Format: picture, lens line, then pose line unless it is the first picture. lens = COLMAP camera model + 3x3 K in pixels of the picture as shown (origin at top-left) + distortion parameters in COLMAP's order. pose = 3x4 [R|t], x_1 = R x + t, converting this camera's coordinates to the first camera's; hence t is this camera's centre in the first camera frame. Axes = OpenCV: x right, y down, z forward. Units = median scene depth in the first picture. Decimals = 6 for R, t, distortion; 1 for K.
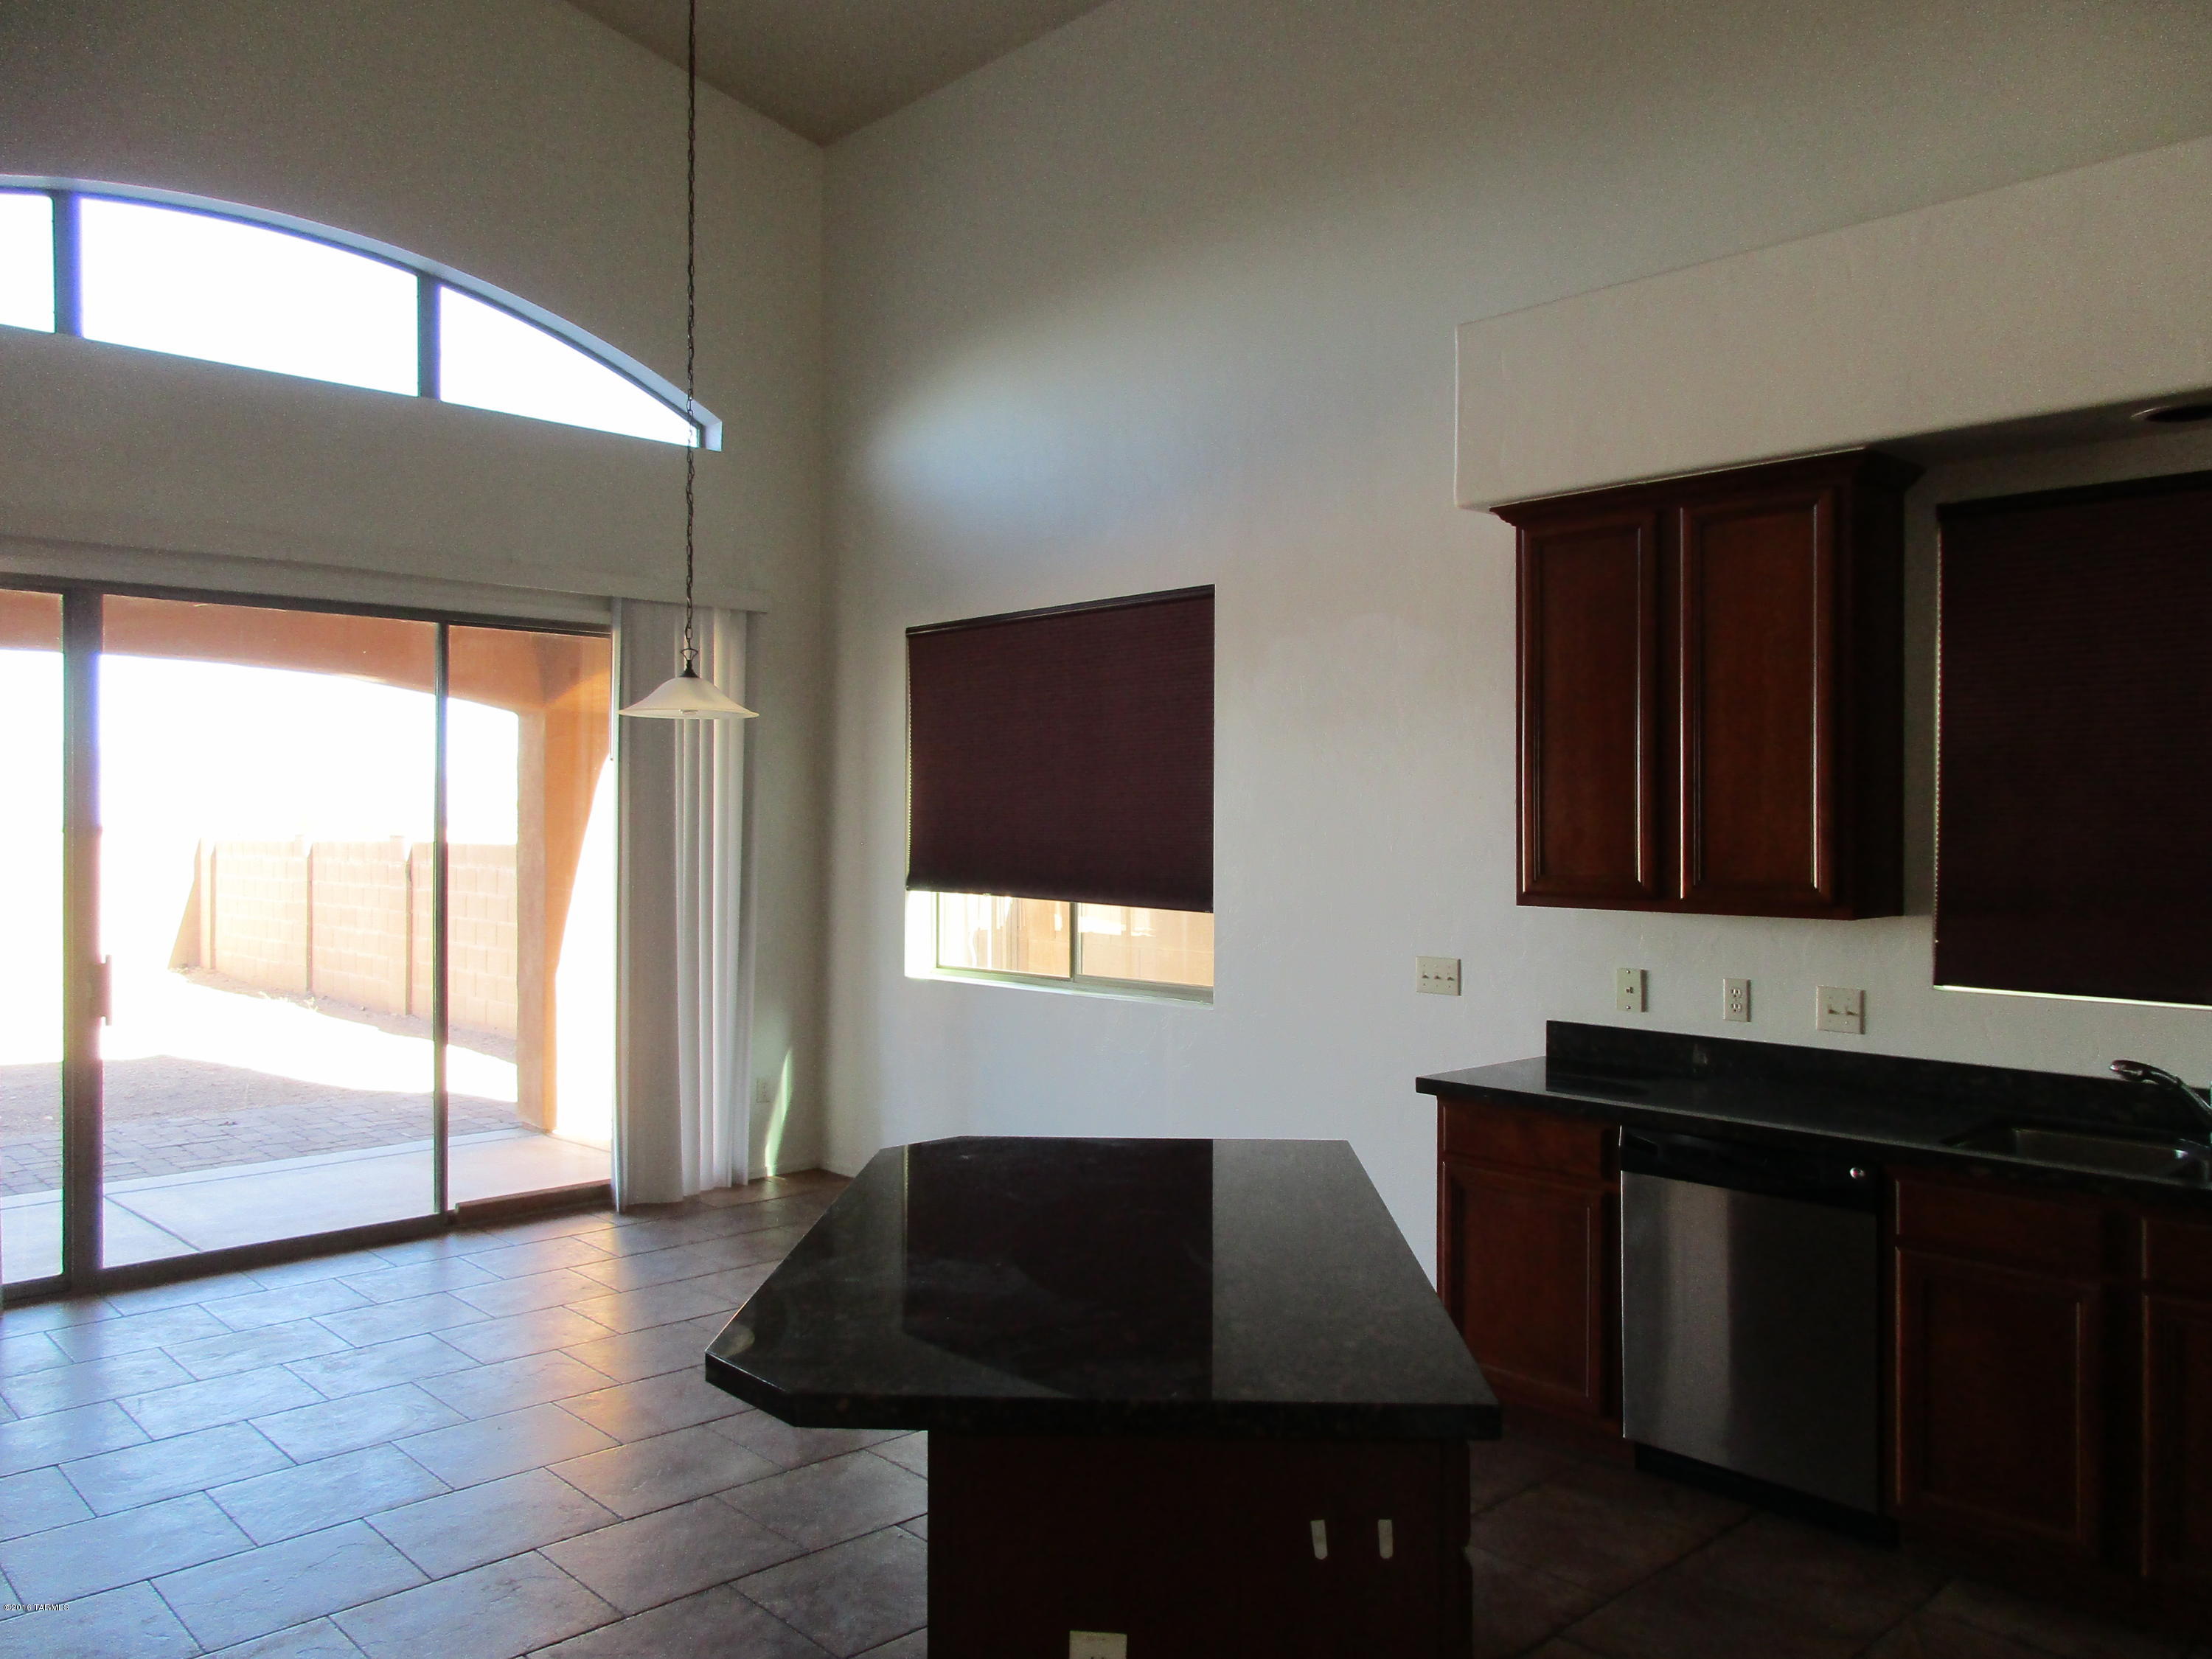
lens RADIAL K [[1669.0, 0, 1105.1], [0, 1669.0, 824.2], [0, 0, 1]] dist [0.000844, -0.000584]
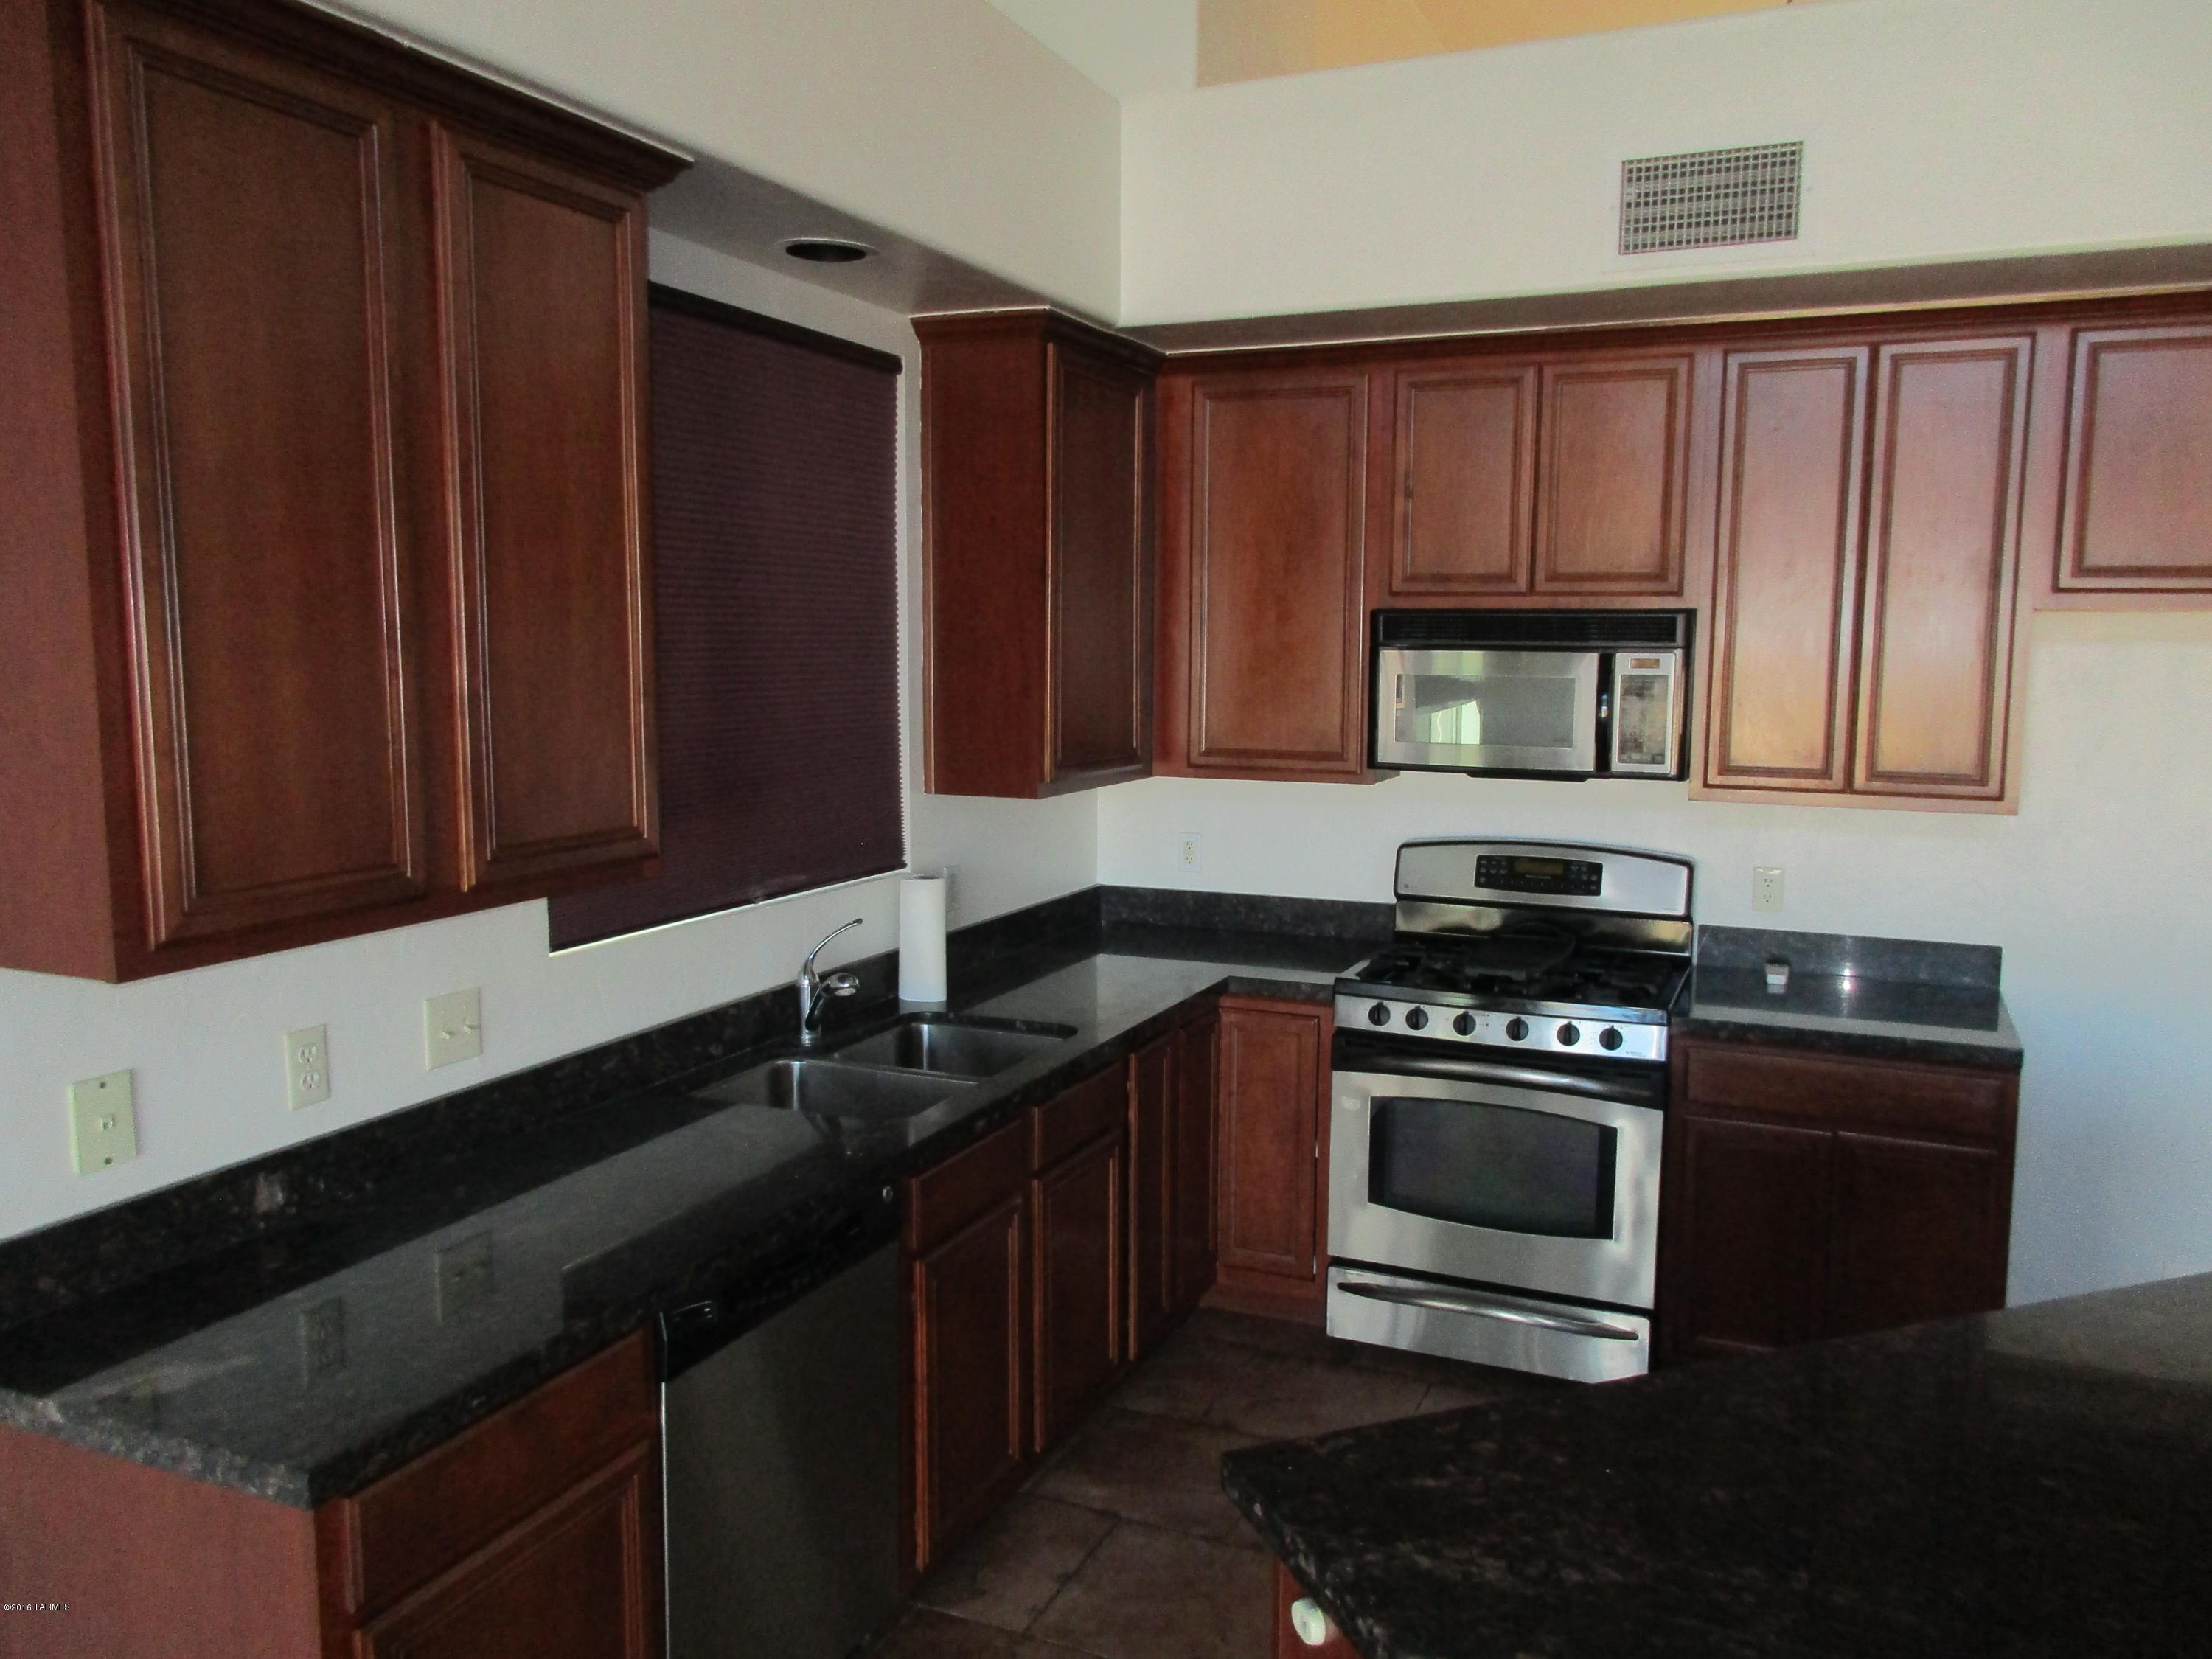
lens RADIAL K [[1669.0, 0, 1104.8], [0, 1669.0, 828.7], [0, 0, 1]] dist [0.000844, -0.000584]
pose [[-0.382523, -0.111564, 0.917186, -0.243352], [0.000436, 0.992661, 0.120927, -0.042711], [-0.923946, 0.046657, -0.379667, 1.132416]]
